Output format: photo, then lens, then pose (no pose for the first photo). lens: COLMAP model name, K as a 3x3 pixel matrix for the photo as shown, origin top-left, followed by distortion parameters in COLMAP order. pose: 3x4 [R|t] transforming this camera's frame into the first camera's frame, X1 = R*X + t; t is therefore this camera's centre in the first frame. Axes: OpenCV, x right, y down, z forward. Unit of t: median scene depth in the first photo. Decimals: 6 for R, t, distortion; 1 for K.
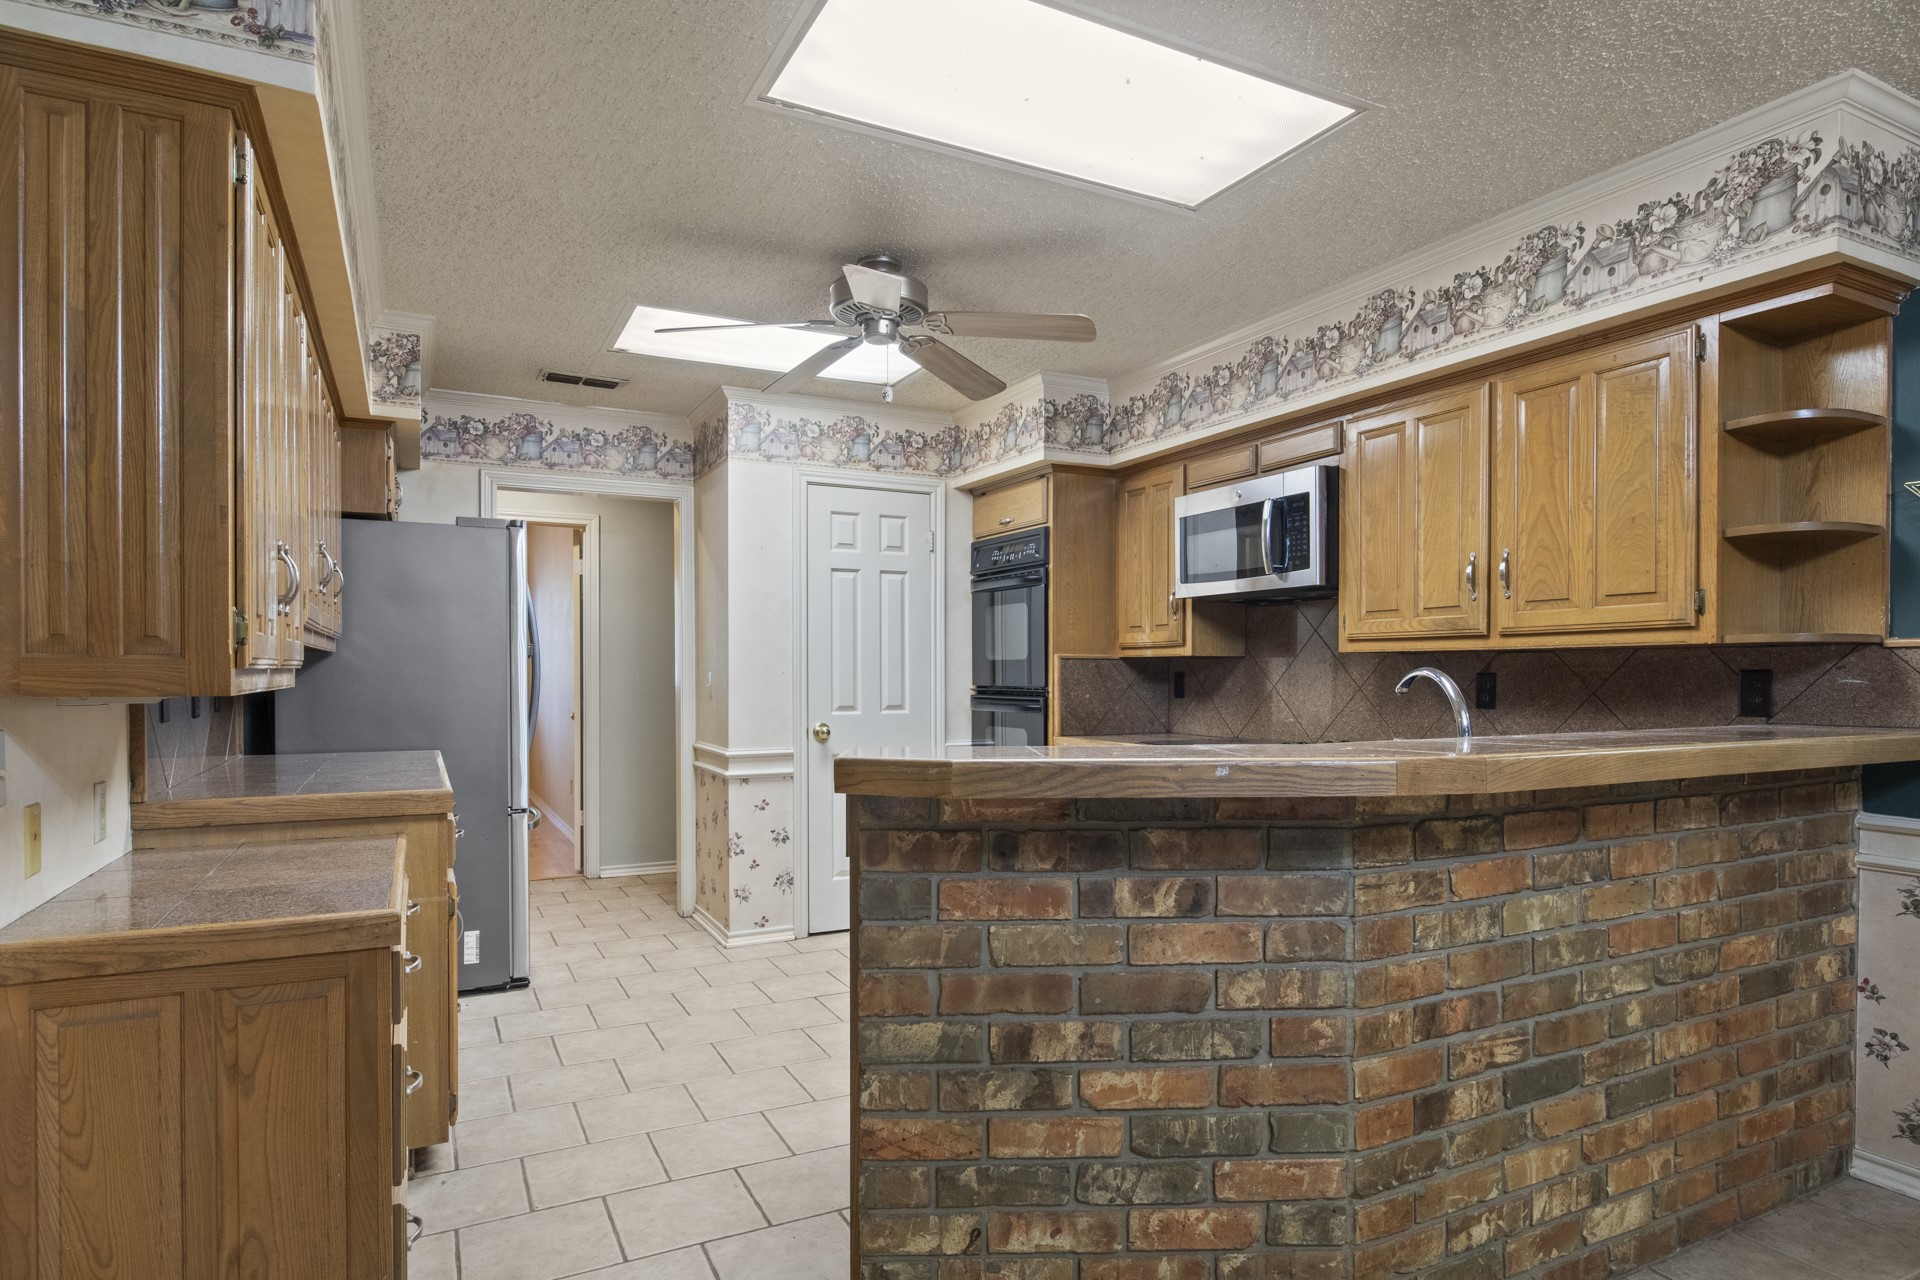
lens RADIAL K [[1068.9, 0, 965.9], [0, 1068.9, 686.0], [0, 0, 1]] dist [0.000643, -0.001545]
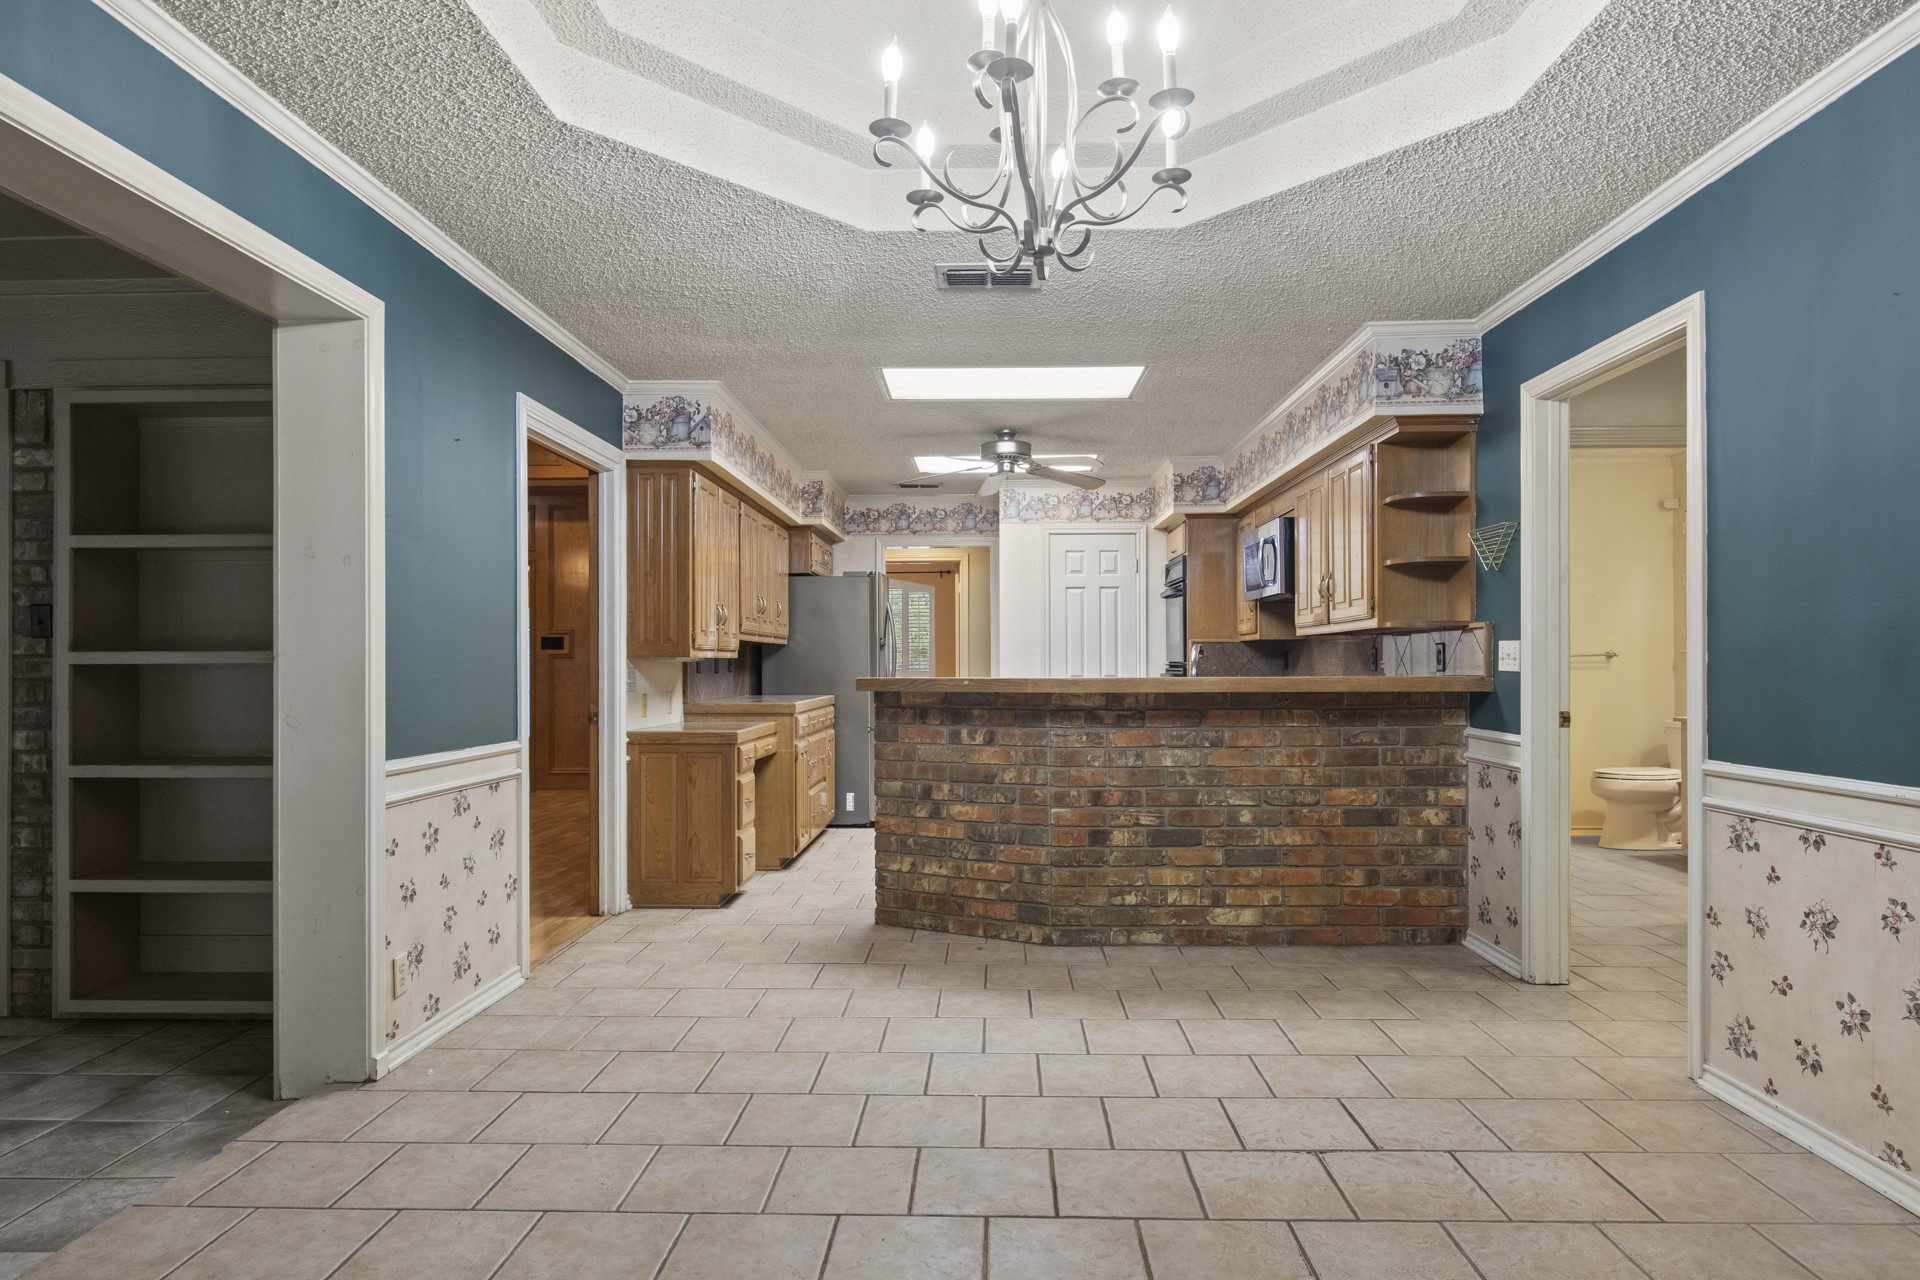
lens RADIAL K [[1062.1, 0, 965.7], [0, 1062.1, 663.1], [0, 0, 1]] dist [-0.004877, -0.000785]
pose [[0.878049, -0.004179, -0.478552, 1.215934], [-0.002060, 0.999920, -0.012511, 0.051752], [0.478566, 0.011971, 0.877970, -1.077186]]
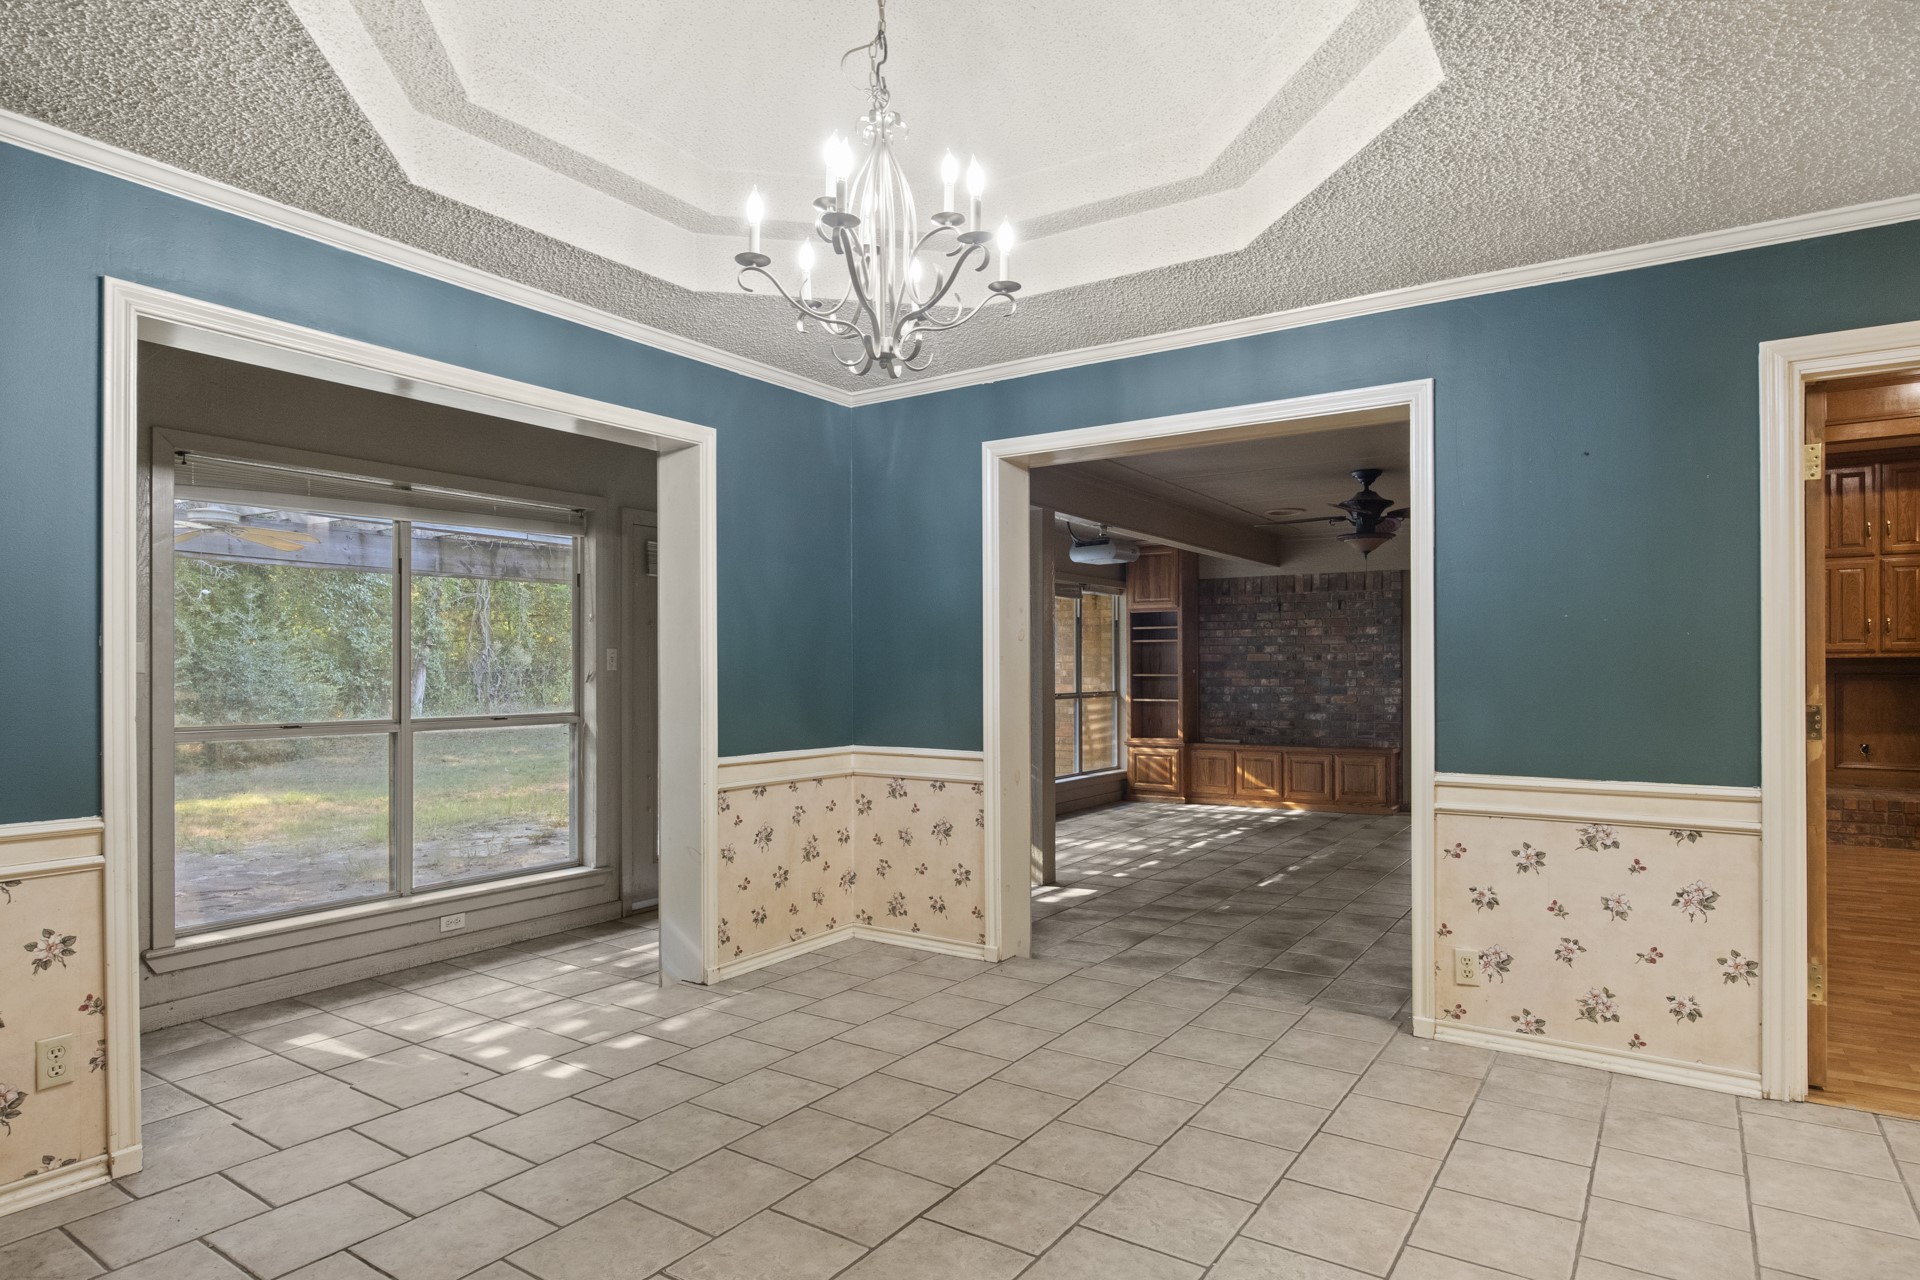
lens RADIAL K [[1062.1, 0, 965.7], [0, 1062.1, 663.1], [0, 0, 1]] dist [-0.004877, -0.000785]
pose [[-0.872235, 0.000806, -0.489085, 1.306554], [-0.002649, 0.999976, 0.006372, -0.015520], [0.489079, 0.006854, -0.872213, 0.998462]]
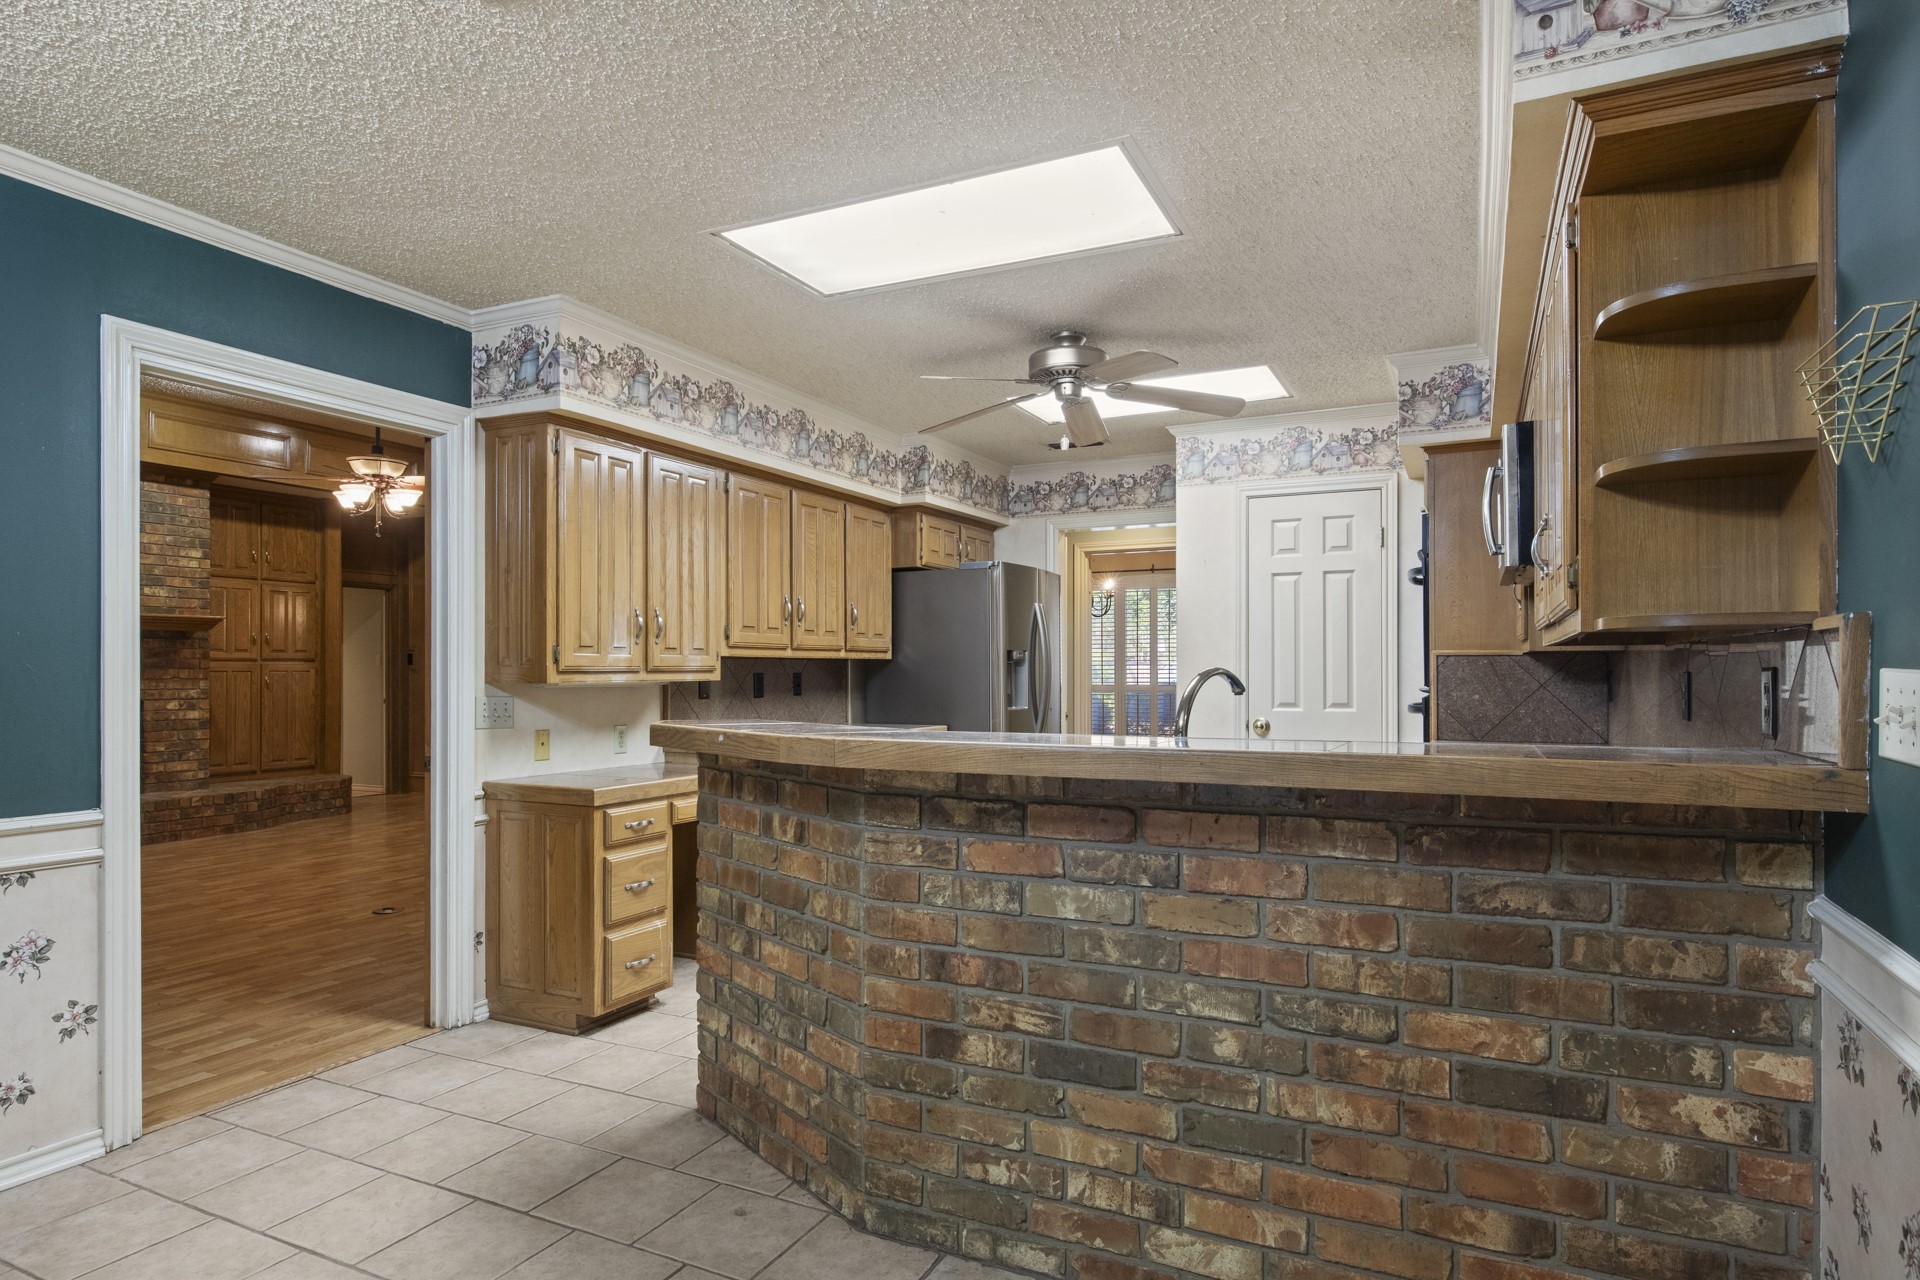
lens RADIAL K [[1060.9, 0, 967.5], [0, 1060.9, 666.5], [0, 0, 1]] dist [-0.004032, -0.000748]
pose [[0.605367, -0.004191, -0.795935, 1.327777], [-0.008108, 0.999902, -0.011432, -0.006157], [0.795905, 0.013374, 0.605274, 0.291894]]
